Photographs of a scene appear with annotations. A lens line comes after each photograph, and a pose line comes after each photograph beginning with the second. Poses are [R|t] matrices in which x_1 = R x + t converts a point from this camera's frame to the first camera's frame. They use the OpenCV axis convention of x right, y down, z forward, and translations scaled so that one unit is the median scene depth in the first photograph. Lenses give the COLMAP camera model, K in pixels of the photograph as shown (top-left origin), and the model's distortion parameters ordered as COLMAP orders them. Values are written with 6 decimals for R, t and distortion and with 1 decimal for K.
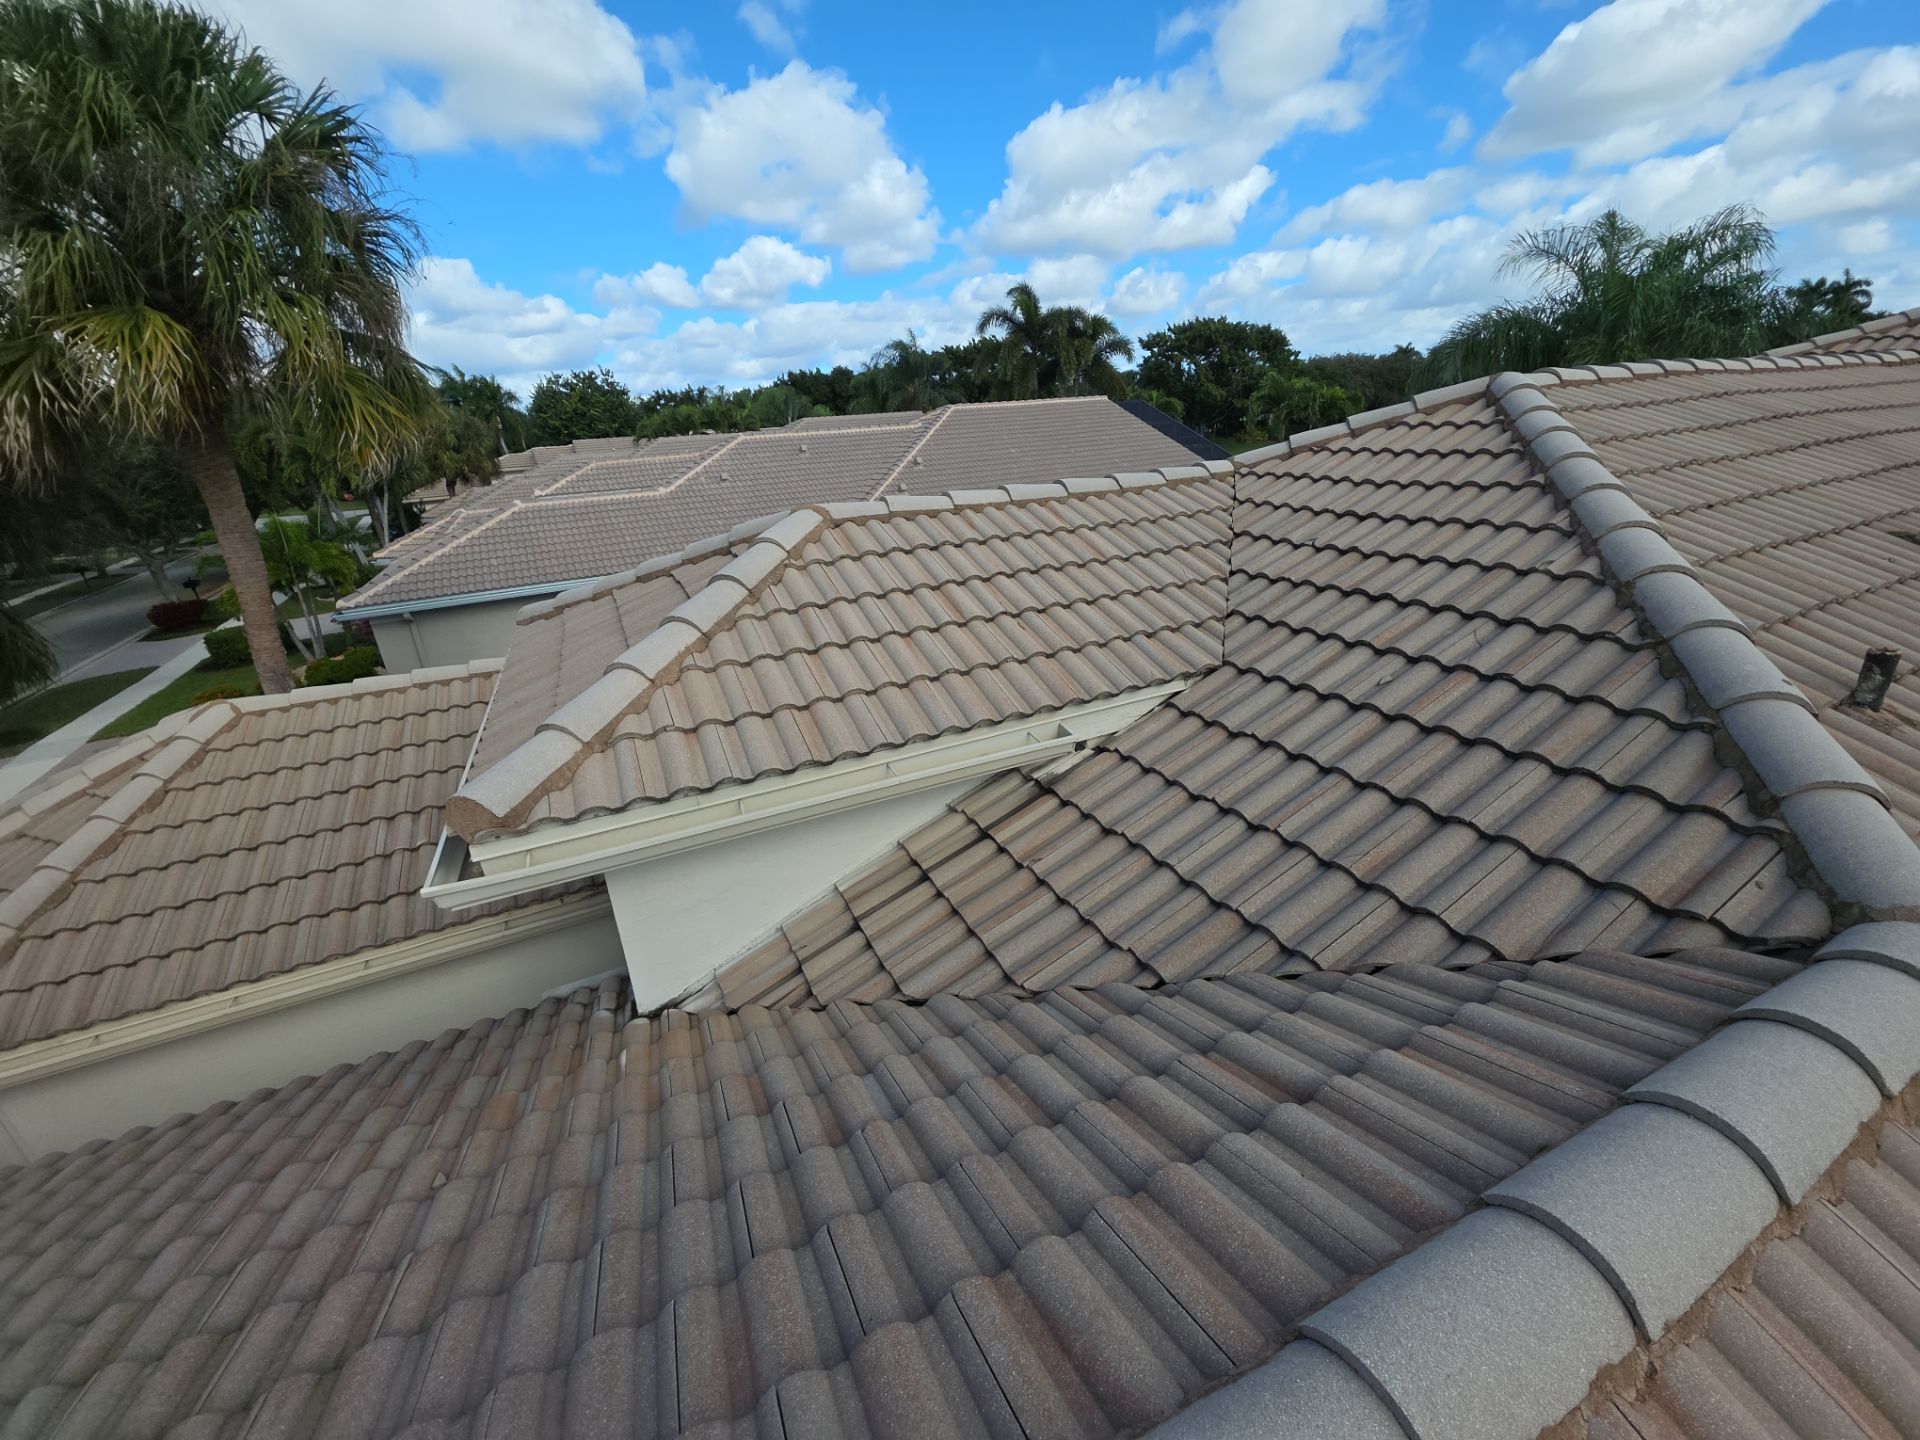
lens RADIAL K [[766.8, 0, 930.1], [0, 766.8, 731.4], [0, 0, 1]] dist [0.002516, -0.005881]
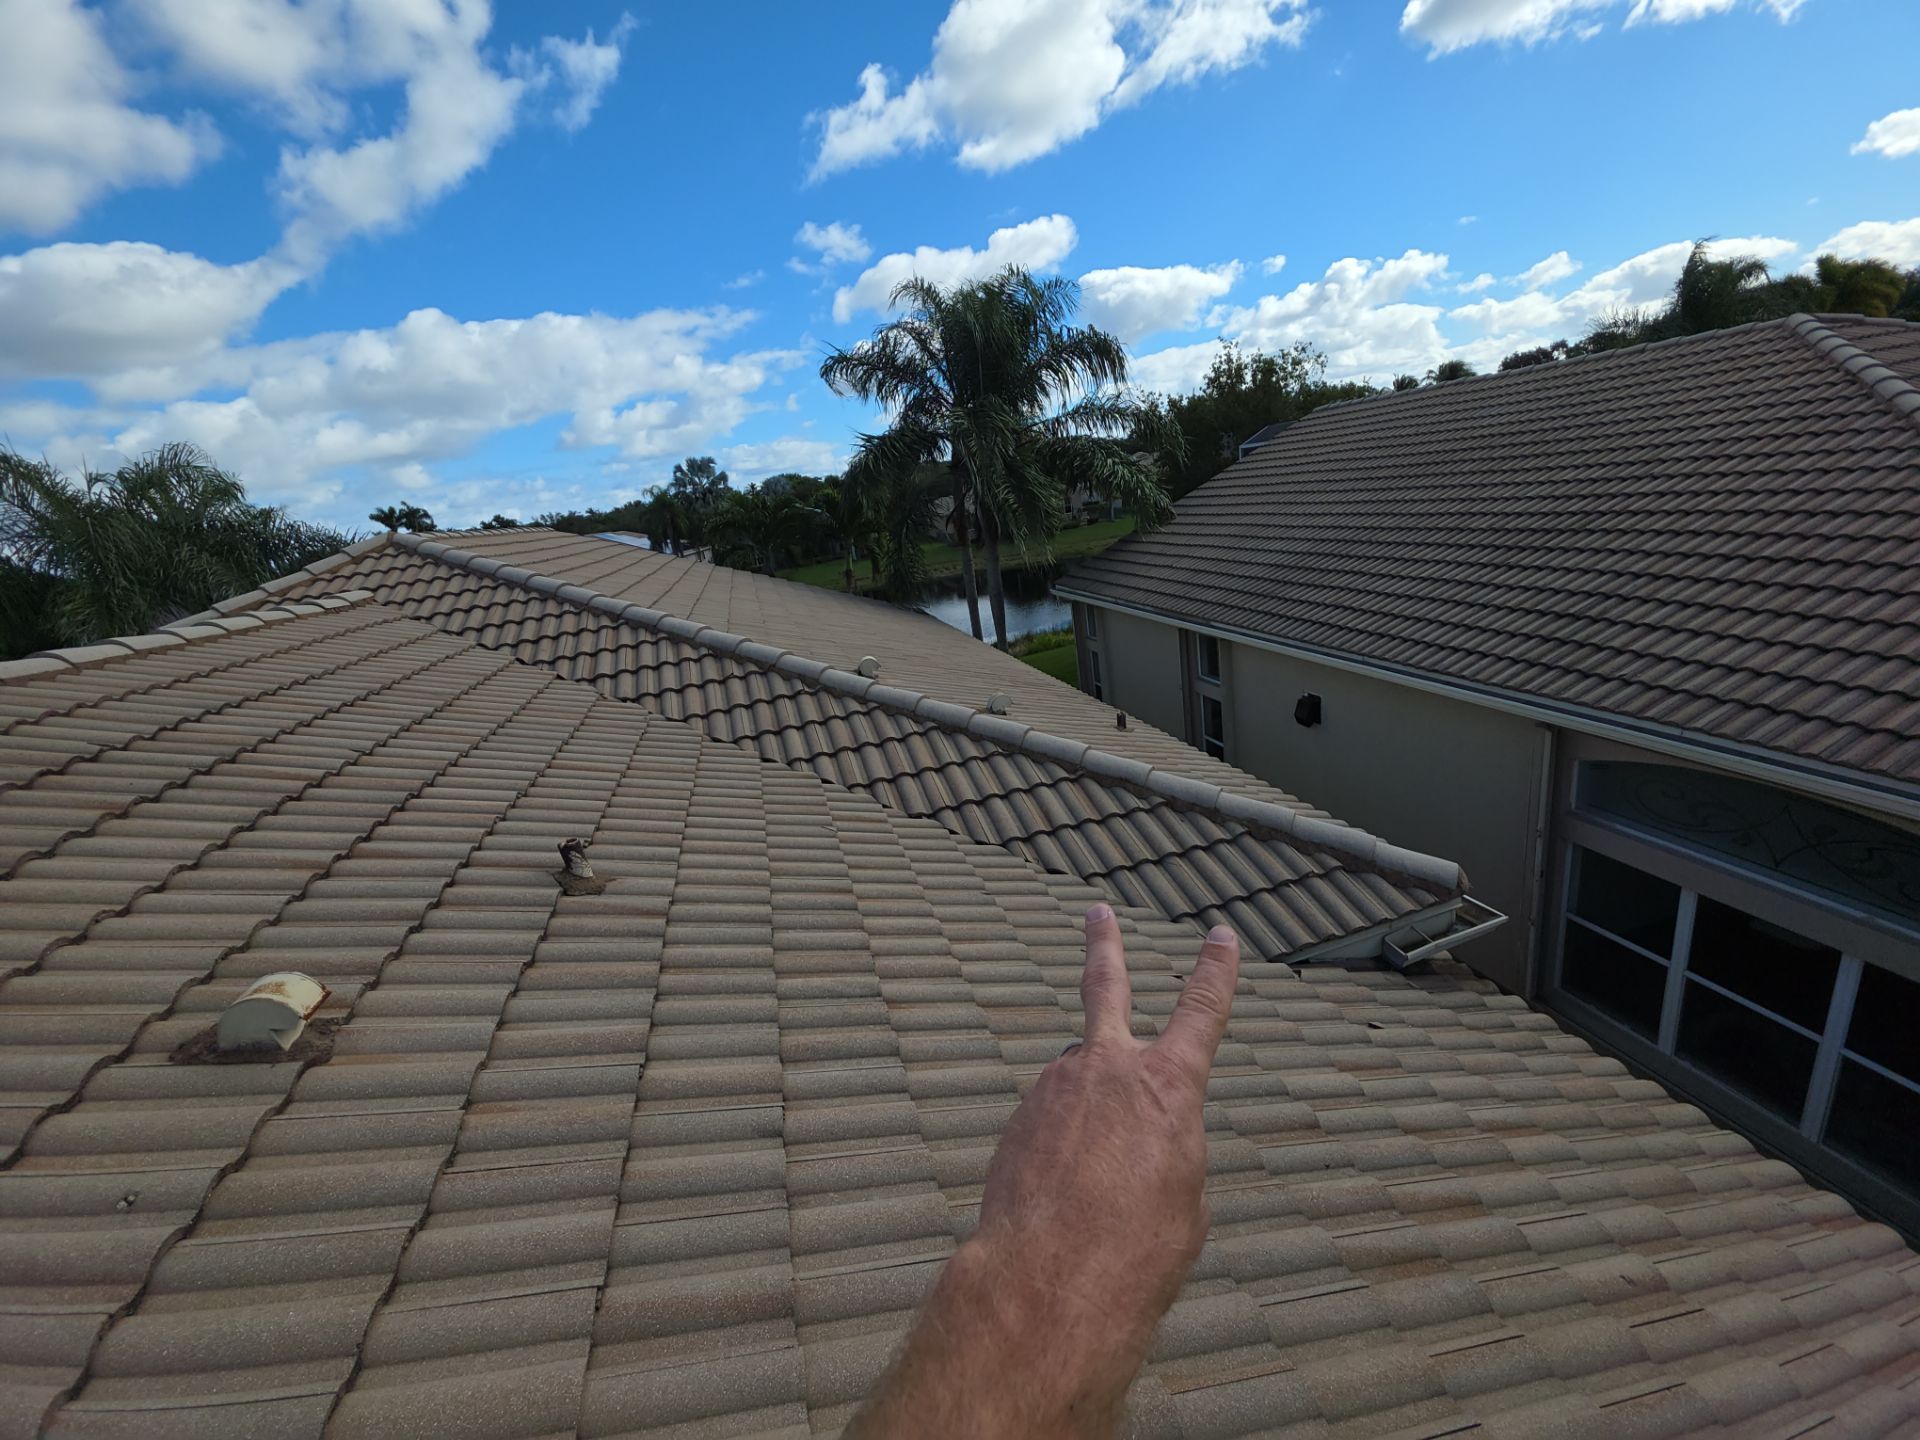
lens RADIAL K [[761.1, 0, 953.5], [0, 761.1, 711.8], [0, 0, 1]] dist [-0.001749, -0.006355]
pose [[0.177779, -0.237274, 0.955037, 0.489418], [0.482869, 0.866663, 0.125432, -0.138862], [-0.857457, 0.438859, 0.268647, 0.190142]]
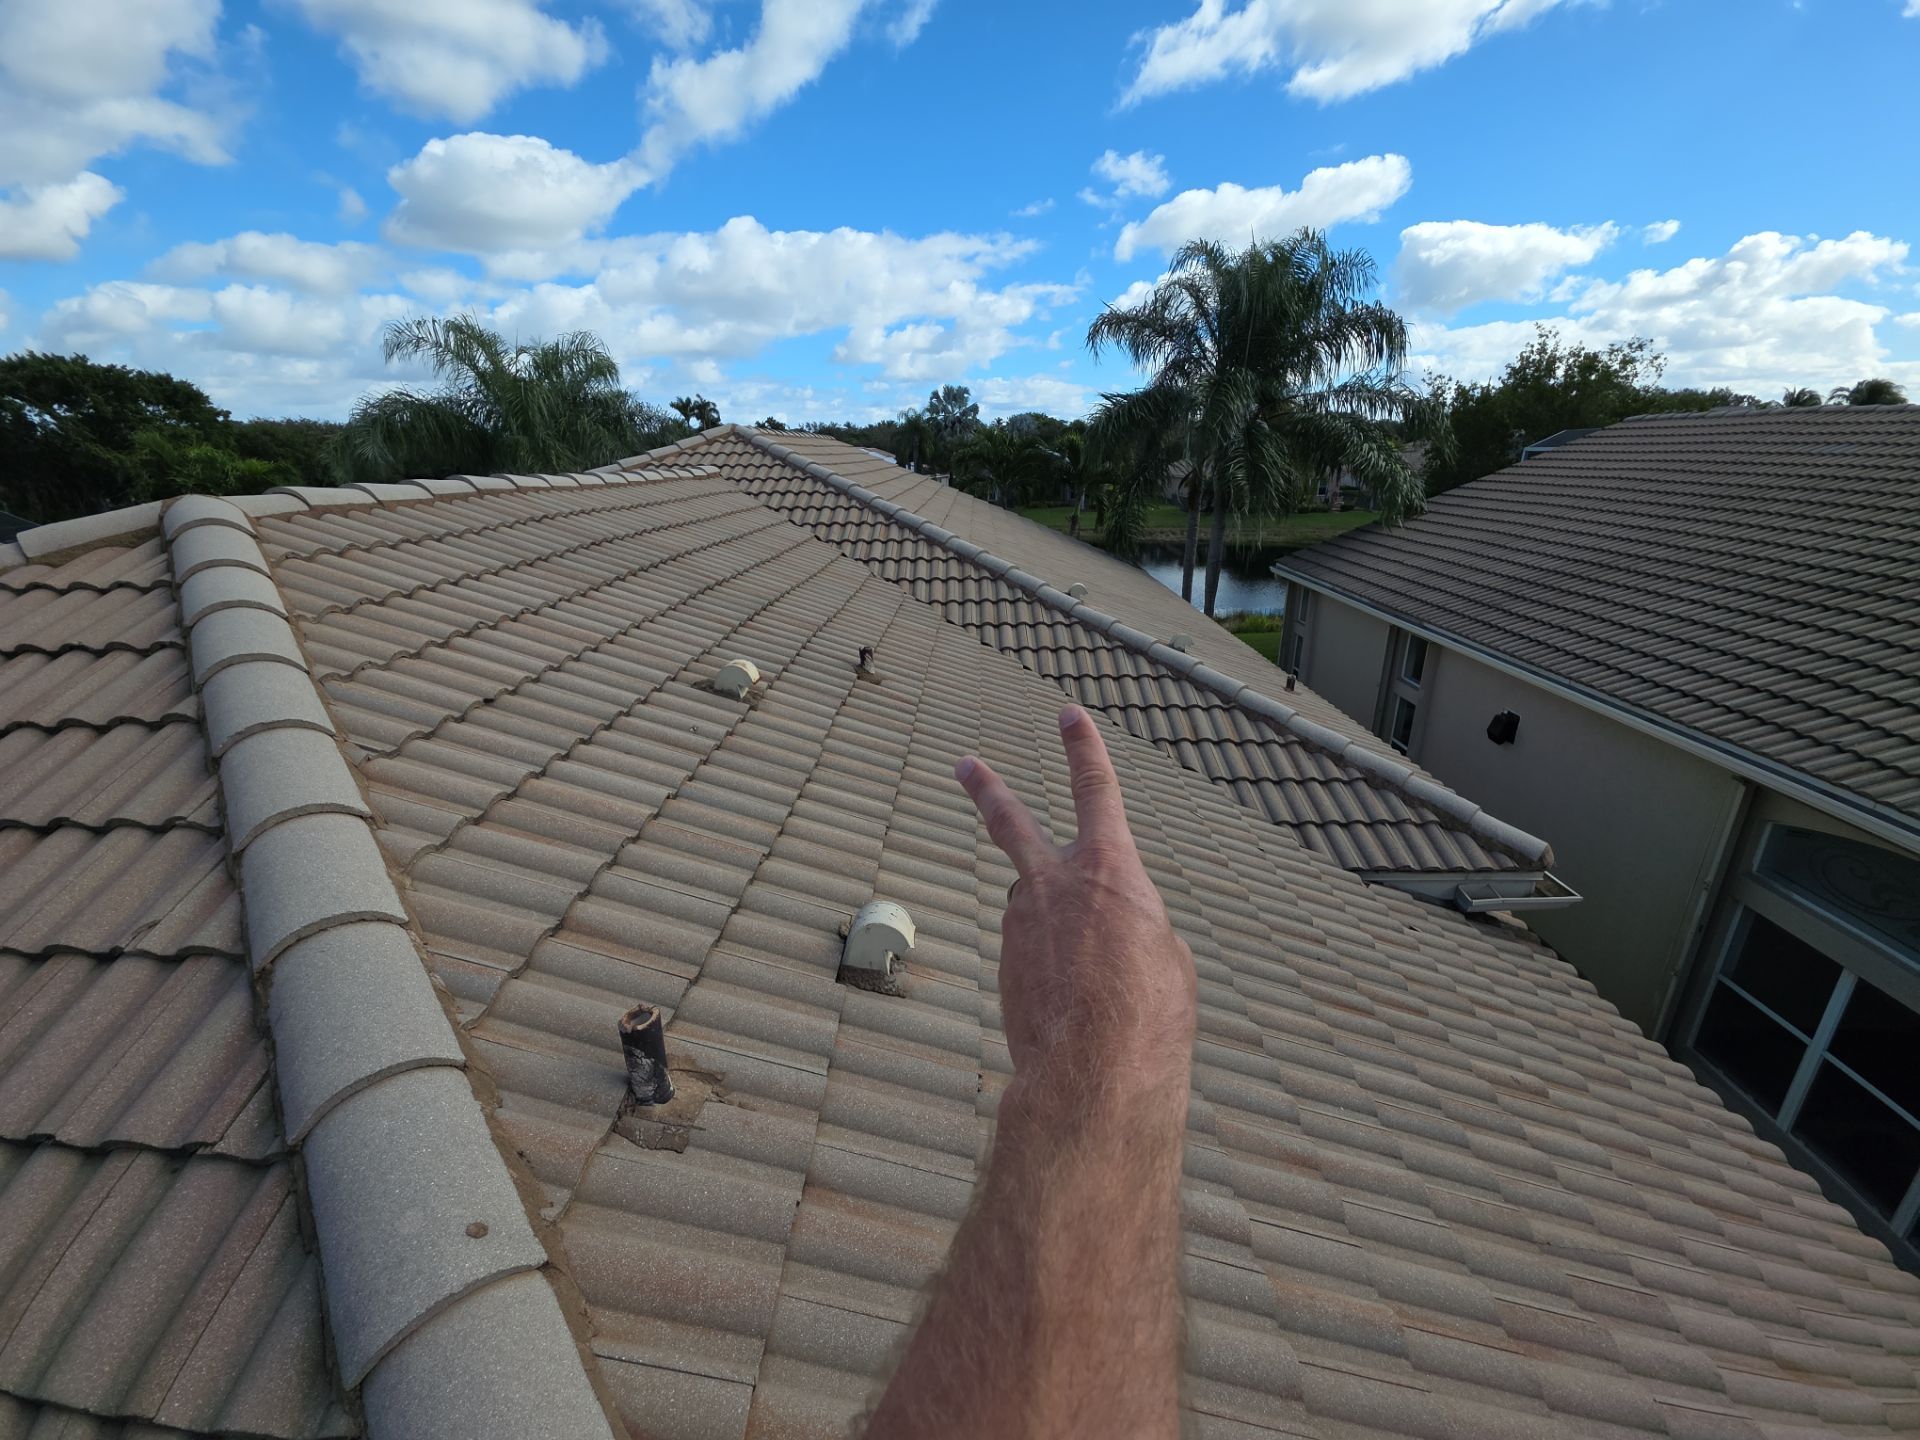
lens RADIAL K [[761.0, 0, 960.0], [0, 761.0, 720.0], [0, 0, 1]] dist [0.001480, -0.006786]
pose [[0.445870, -0.237153, 0.863110, 0.310042], [0.314423, 0.944310, 0.097037, -0.108157], [-0.838056, 0.228115, 0.495606, 0.144709]]
